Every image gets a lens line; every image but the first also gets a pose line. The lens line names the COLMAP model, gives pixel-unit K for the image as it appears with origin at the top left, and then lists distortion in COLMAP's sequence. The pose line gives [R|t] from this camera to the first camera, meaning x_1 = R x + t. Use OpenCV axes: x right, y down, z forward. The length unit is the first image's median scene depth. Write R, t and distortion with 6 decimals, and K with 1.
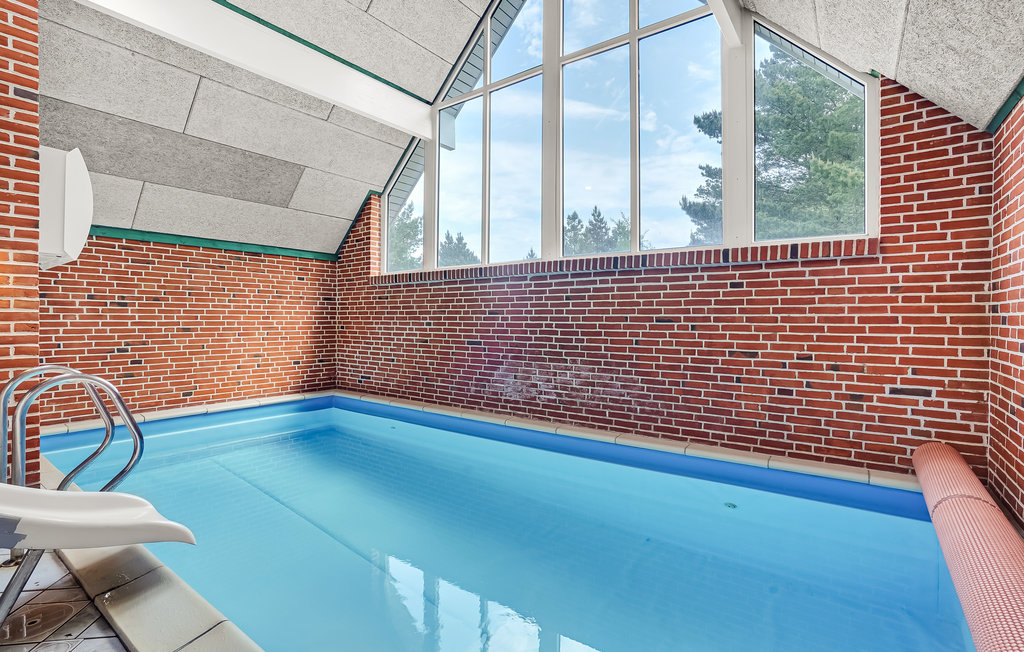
lens RADIAL K [[474.4, 0, 509.5], [0, 474.4, 324.7], [0, 0, 1]] dist [-0.028804, 0.000780]
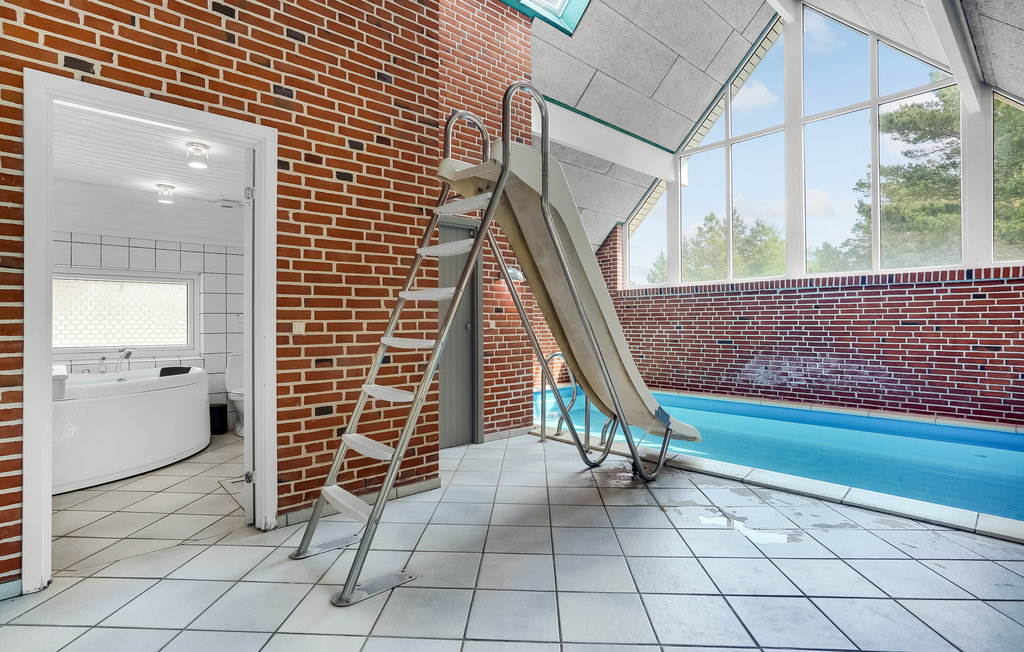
lens RADIAL K [[523.1, 0, 512.6], [0, 523.1, 321.5], [0, 0, 1]] dist [0.023577, 0.006314]
pose [[0.988503, -0.008480, -0.150962, -0.500902], [0.006083, 0.999848, -0.016328, 0.002978], [0.151077, 0.015222, 0.988405, -0.581822]]
